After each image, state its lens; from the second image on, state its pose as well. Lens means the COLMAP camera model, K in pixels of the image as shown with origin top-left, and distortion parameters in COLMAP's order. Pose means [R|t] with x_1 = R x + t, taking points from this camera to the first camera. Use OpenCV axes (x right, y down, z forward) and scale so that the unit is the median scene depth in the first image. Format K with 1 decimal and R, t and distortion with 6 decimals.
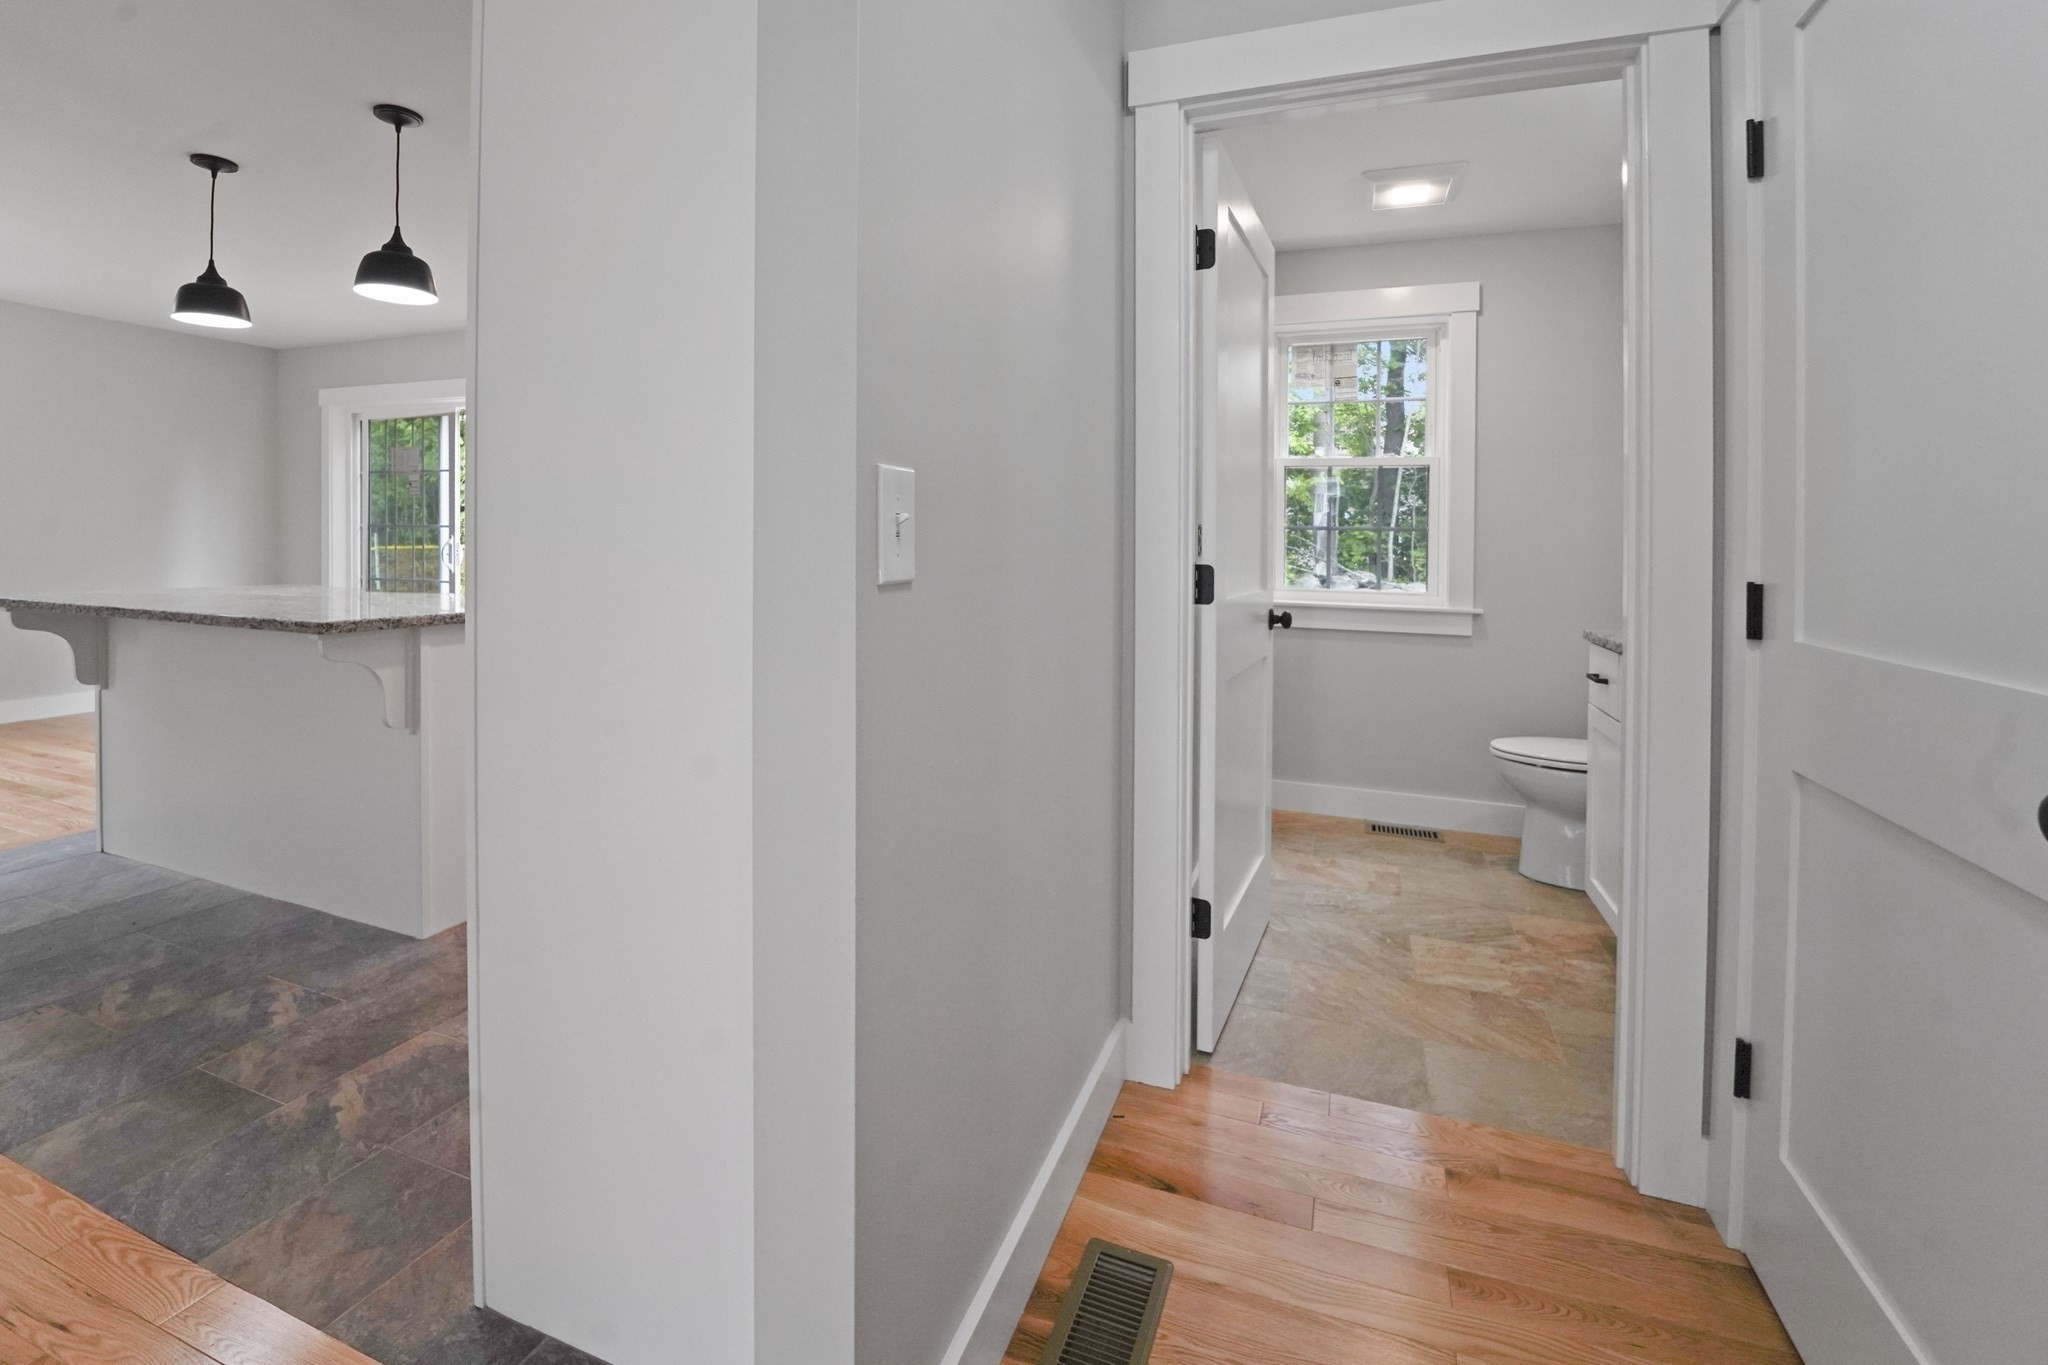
lens RADIAL K [[879.3, 0, 1042.0], [0, 879.3, 548.6], [0, 0, 1]] dist [-0.022547, 0.000464]
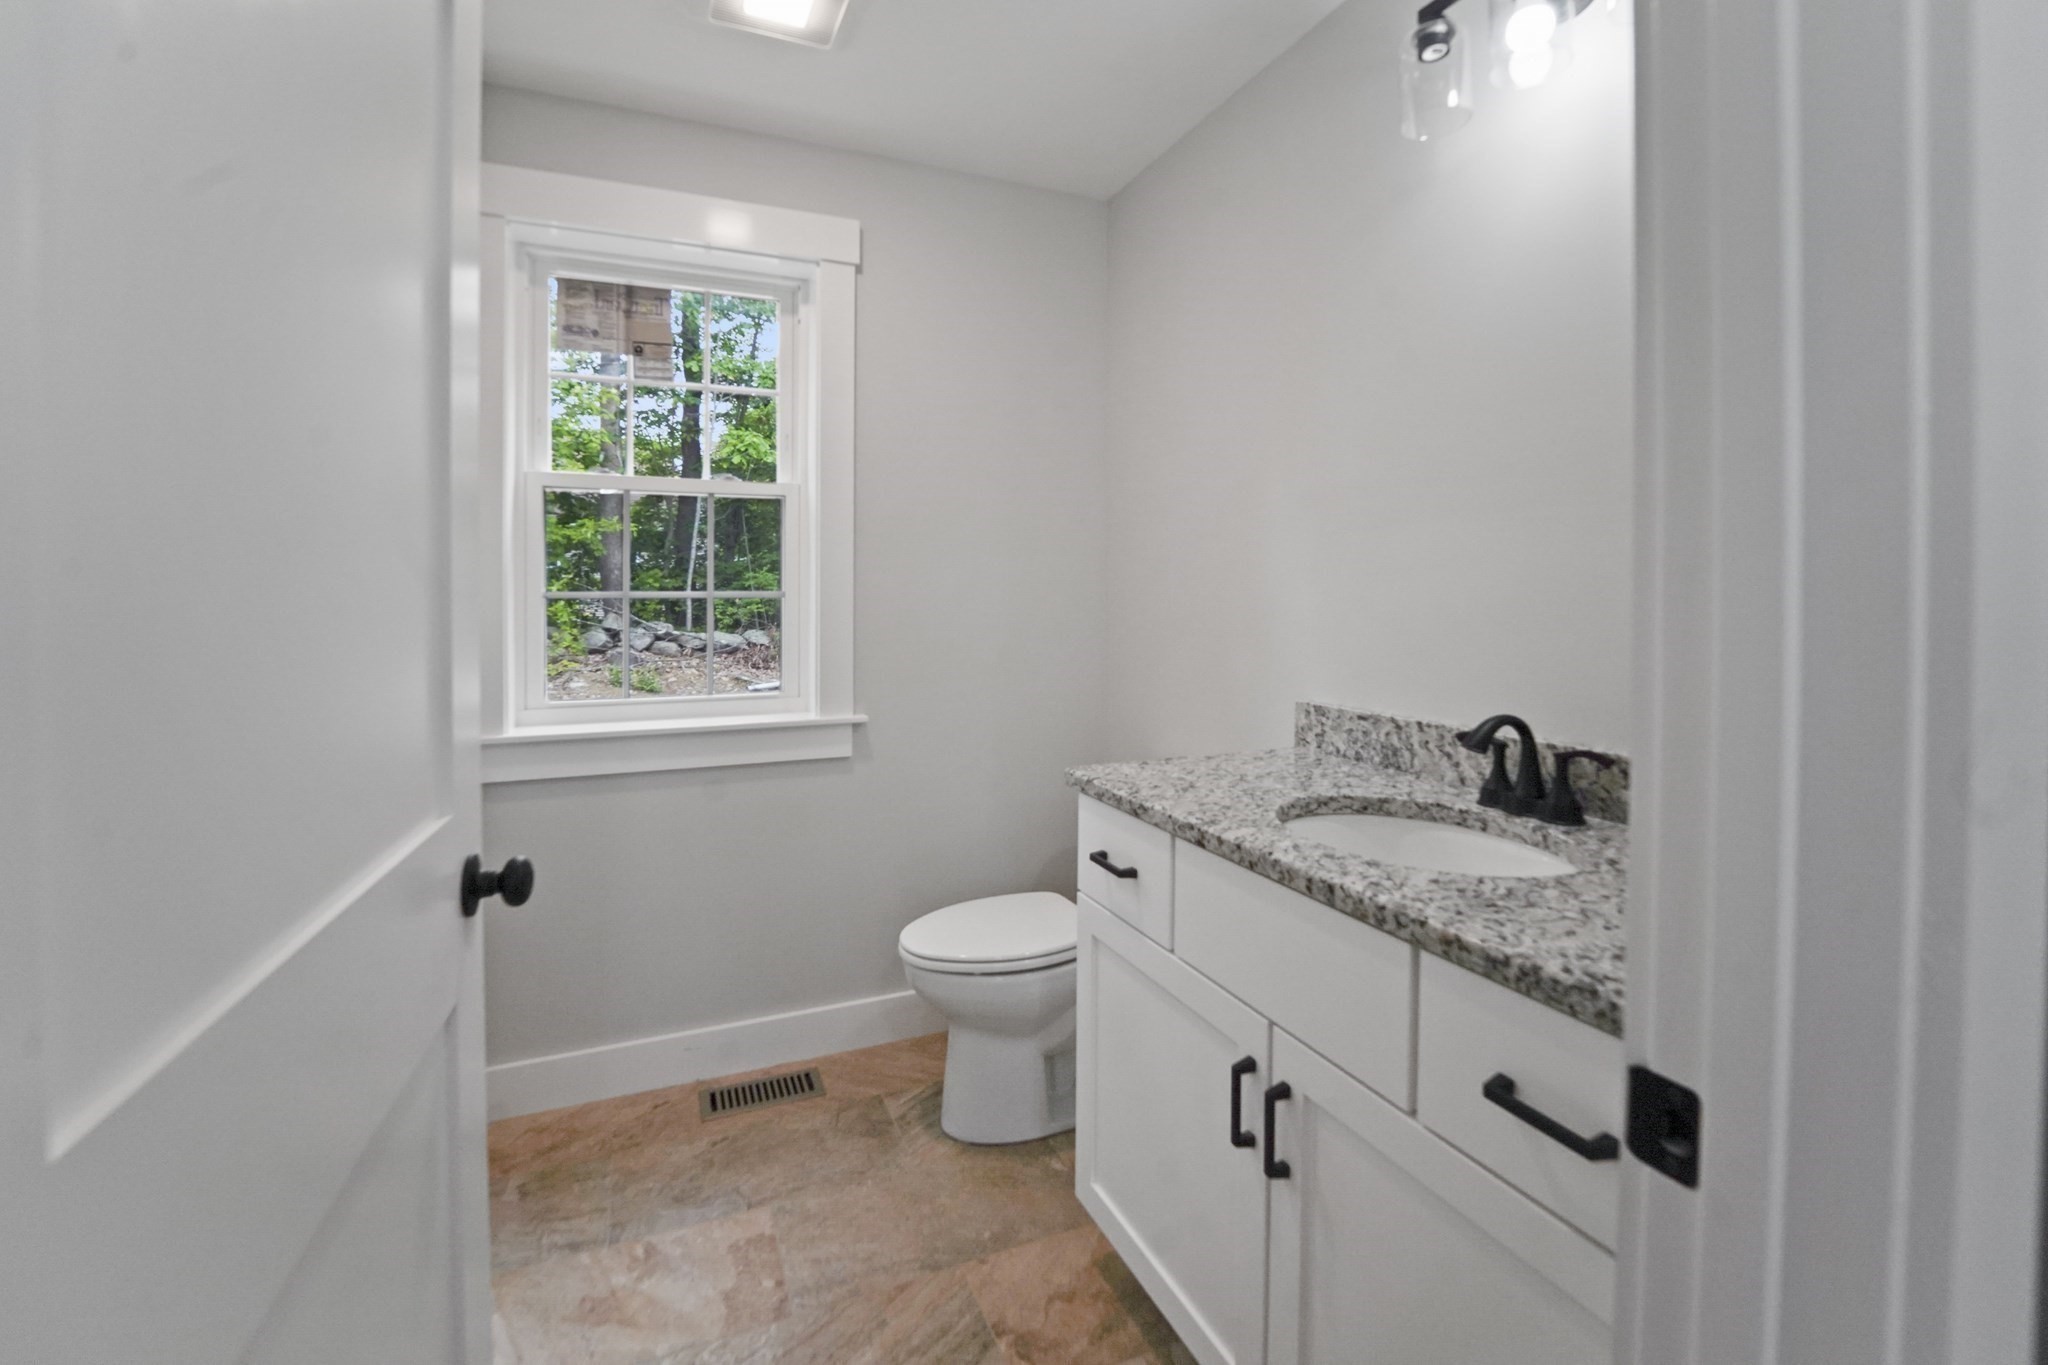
lens RADIAL K [[879.3, 0, 1004.4], [0, 879.3, 580.3], [0, 0, 1]] dist [-0.022547, 0.000464]
pose [[0.744560, -0.005910, 0.667529, 0.124299], [0.014362, 0.999871, -0.007166, -0.024879], [-0.667401, 0.014923, 0.744549, 0.391884]]
